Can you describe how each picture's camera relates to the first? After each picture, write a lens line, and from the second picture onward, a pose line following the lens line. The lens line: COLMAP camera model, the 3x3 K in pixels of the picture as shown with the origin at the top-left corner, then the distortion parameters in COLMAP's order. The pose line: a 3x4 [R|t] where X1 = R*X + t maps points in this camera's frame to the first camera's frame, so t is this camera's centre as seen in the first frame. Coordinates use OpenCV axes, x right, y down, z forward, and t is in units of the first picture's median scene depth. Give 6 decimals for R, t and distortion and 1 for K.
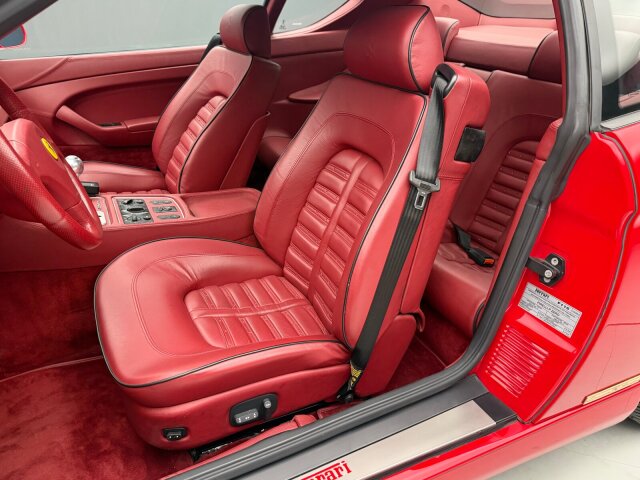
lens RADIAL K [[460.2, 0, 320.0], [0, 460.2, 240.0], [0, 0, 1]] dist [0.054740, -0.081332]
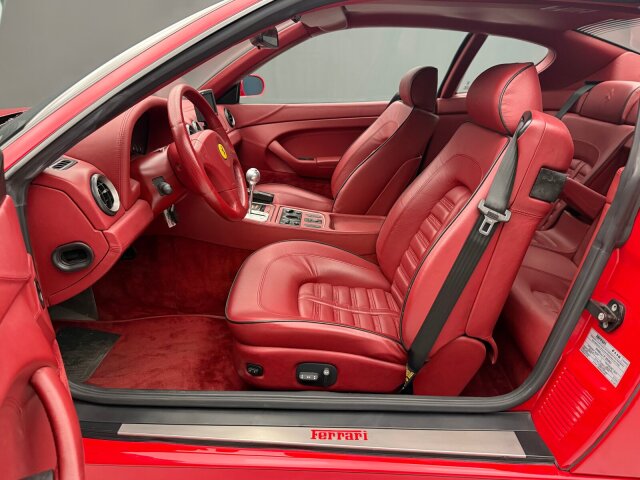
lens RADIAL K [[460.2, 0, 320.0], [0, 460.2, 240.0], [0, 0, 1]] dist [0.054740, -0.081332]
pose [[0.888036, 0.165865, -0.428814, 0.309967], [-0.219084, 0.972624, -0.077494, 0.106653], [0.404221, 0.162764, 0.900063, -0.141778]]
